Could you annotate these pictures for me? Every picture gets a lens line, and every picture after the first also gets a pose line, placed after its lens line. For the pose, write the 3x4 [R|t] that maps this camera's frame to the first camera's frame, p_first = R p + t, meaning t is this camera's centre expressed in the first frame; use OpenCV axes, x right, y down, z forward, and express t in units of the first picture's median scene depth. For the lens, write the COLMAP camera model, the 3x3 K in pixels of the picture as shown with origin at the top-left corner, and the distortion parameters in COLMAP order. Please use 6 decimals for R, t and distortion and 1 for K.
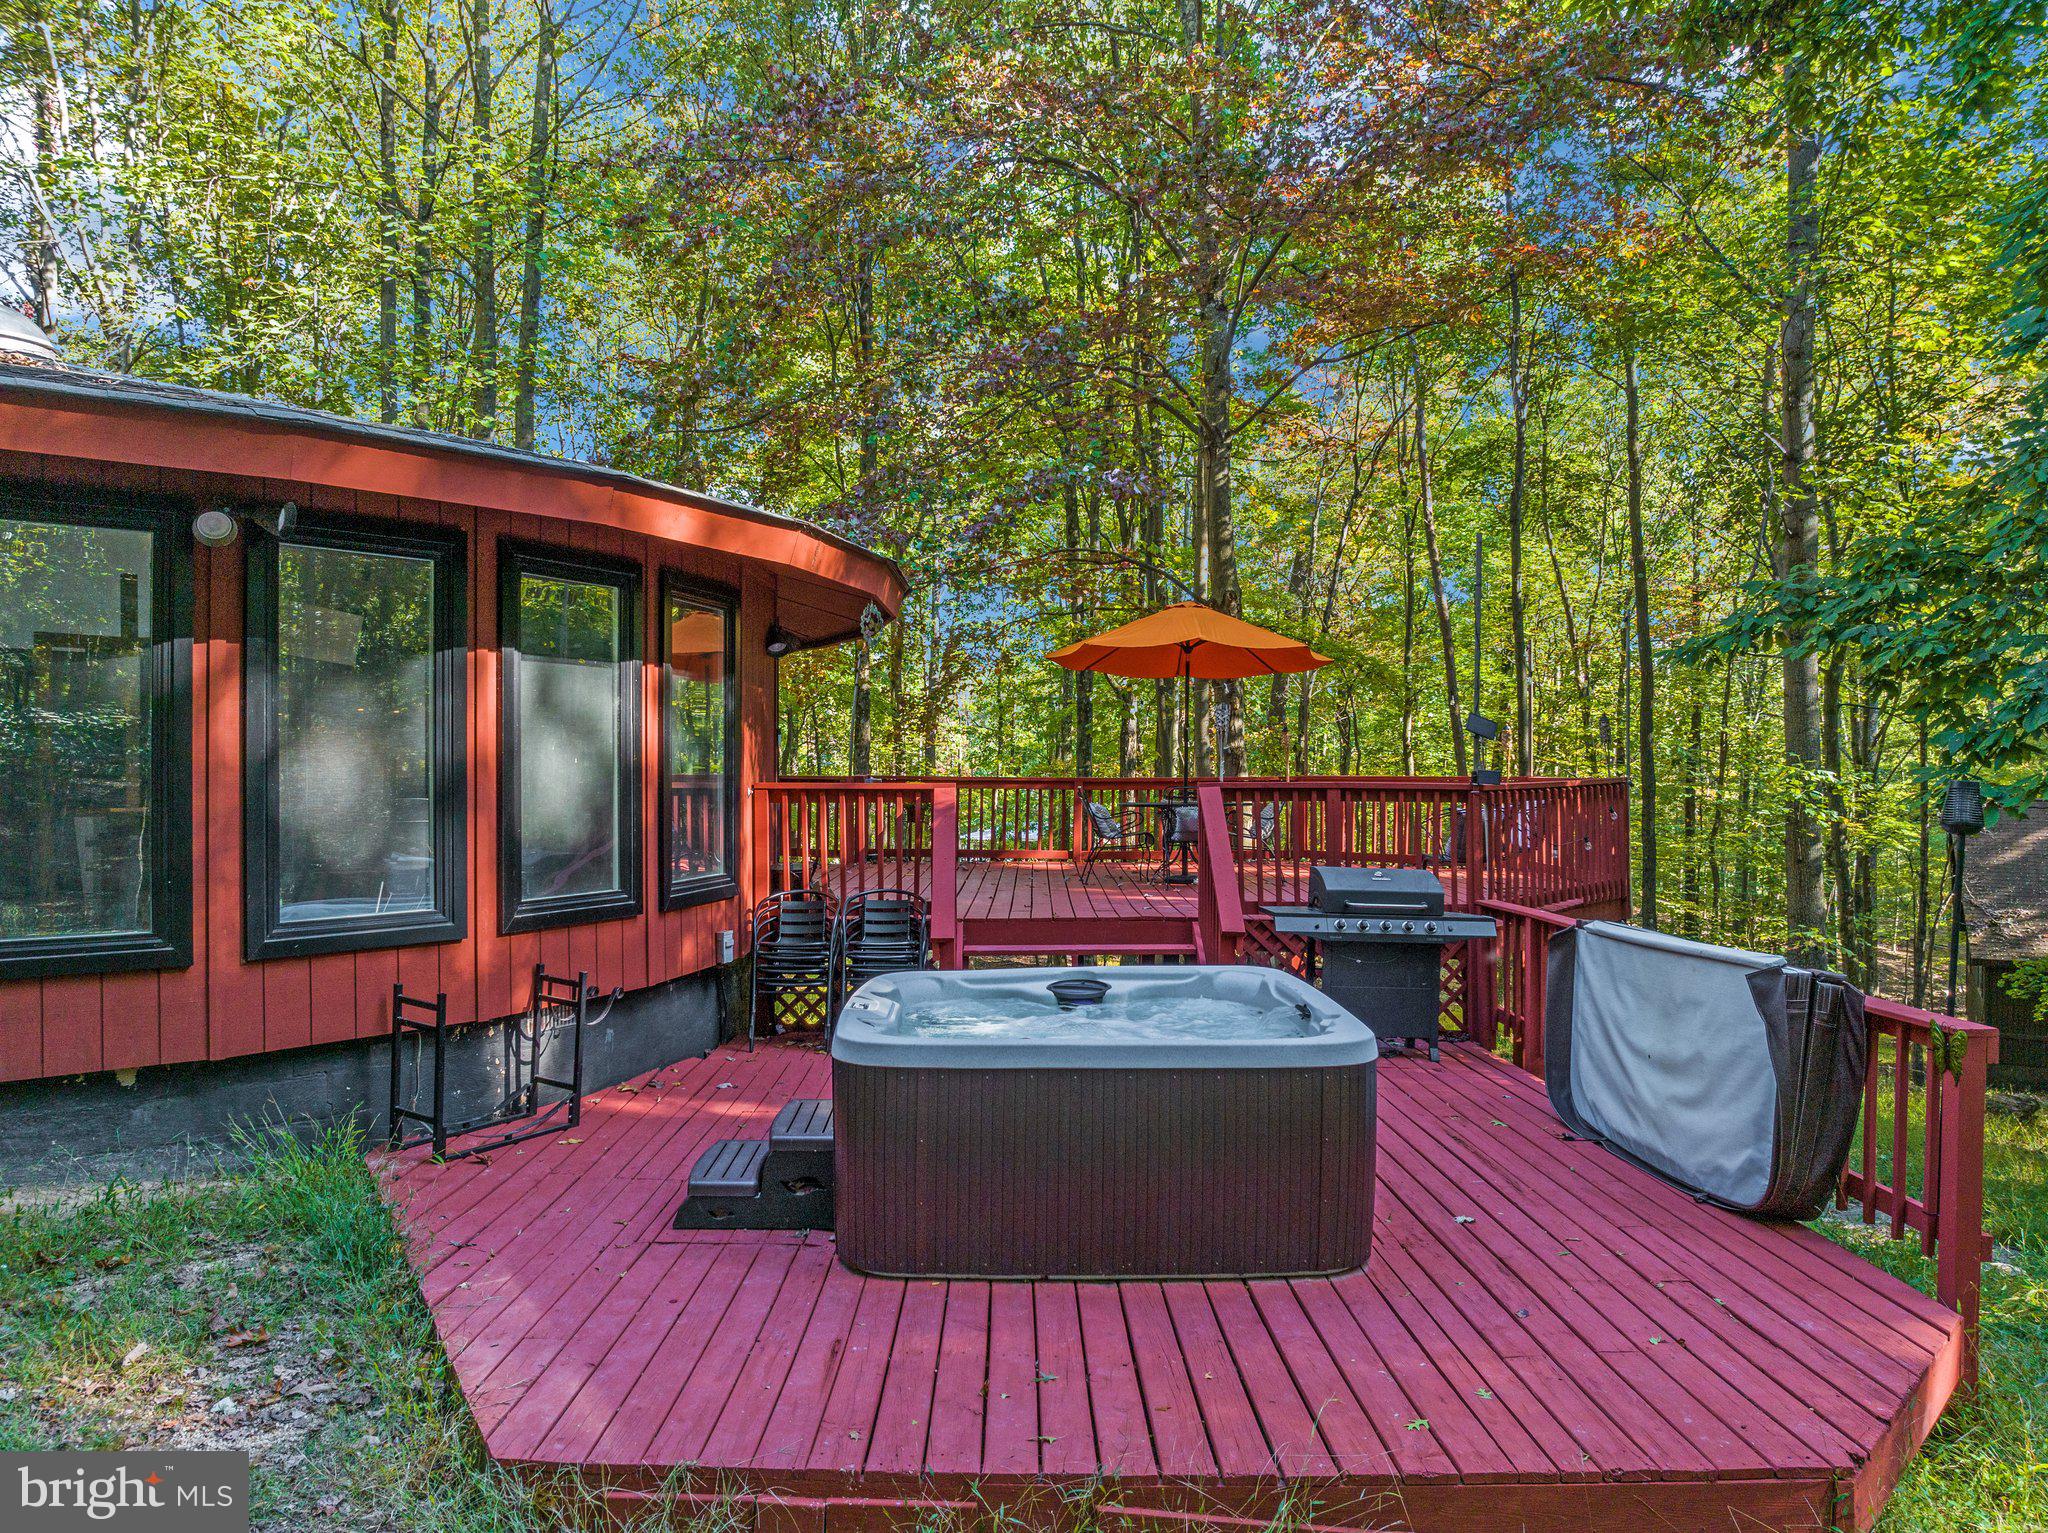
lens RADIAL K [[1440.7, 0, 1024.0], [0, 1440.7, 766.5], [0, 0, 1]] dist [-0.033213, -0.000337]
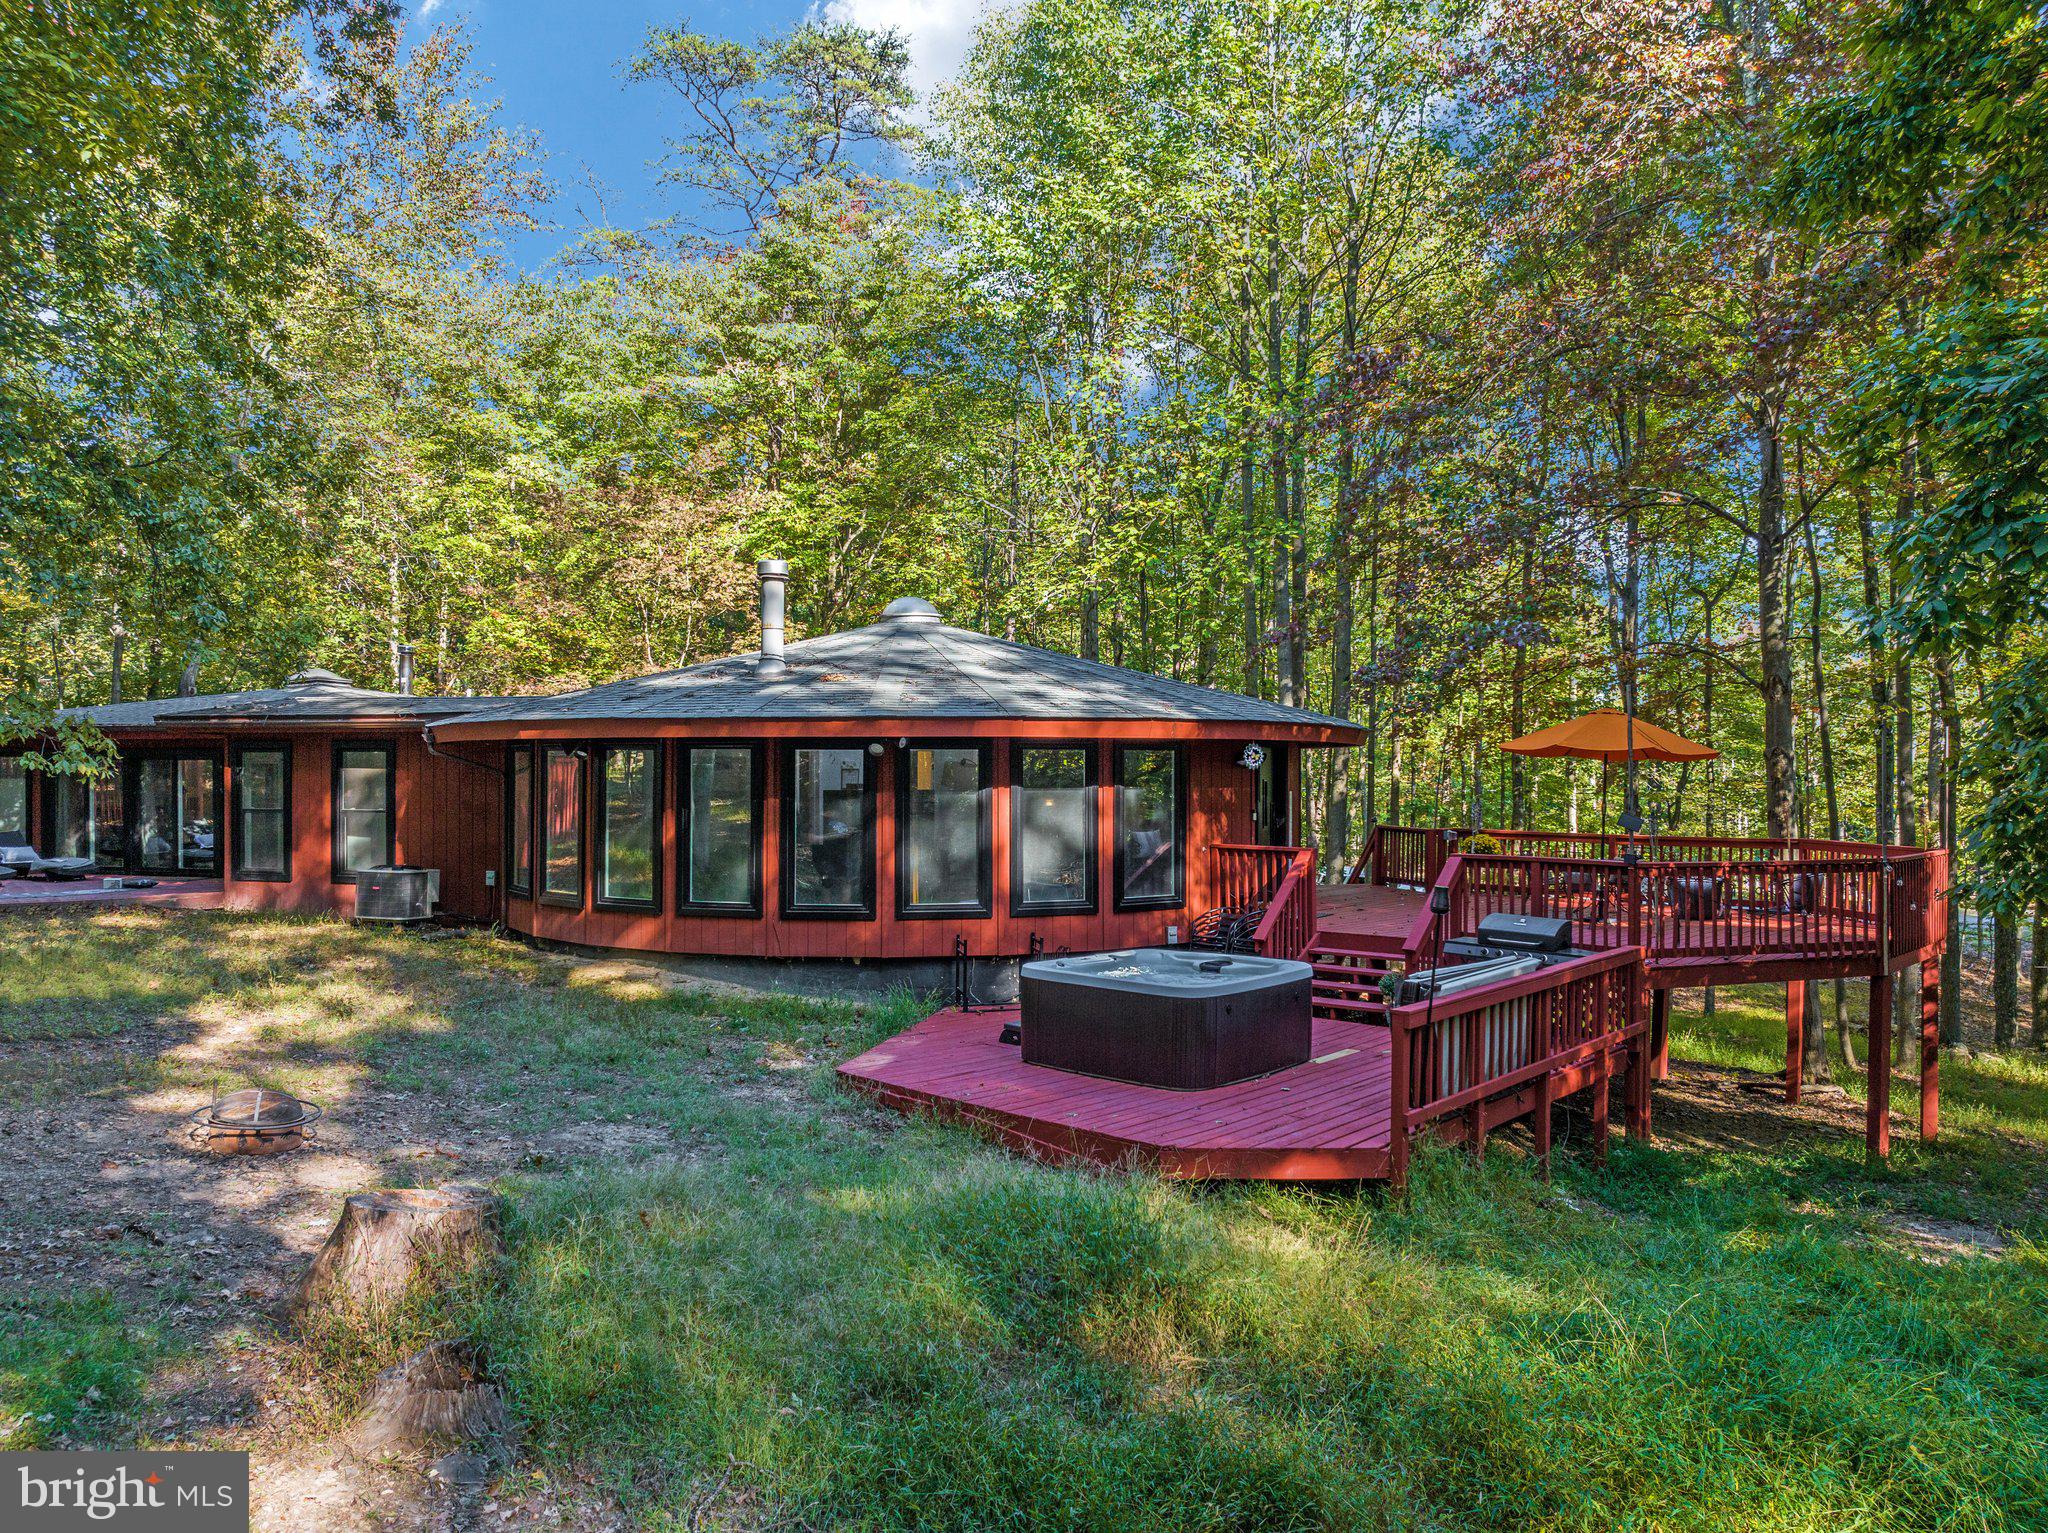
lens RADIAL K [[1440.7, 0, 1024.0], [0, 1440.7, 766.5], [0, 0, 1]] dist [-0.033213, -0.000337]
pose [[0.725847, -0.003627, -0.687847, 1.351470], [-0.000928, 0.999980, -0.006252, -0.115094], [0.687856, 0.005176, 0.725829, -0.673350]]
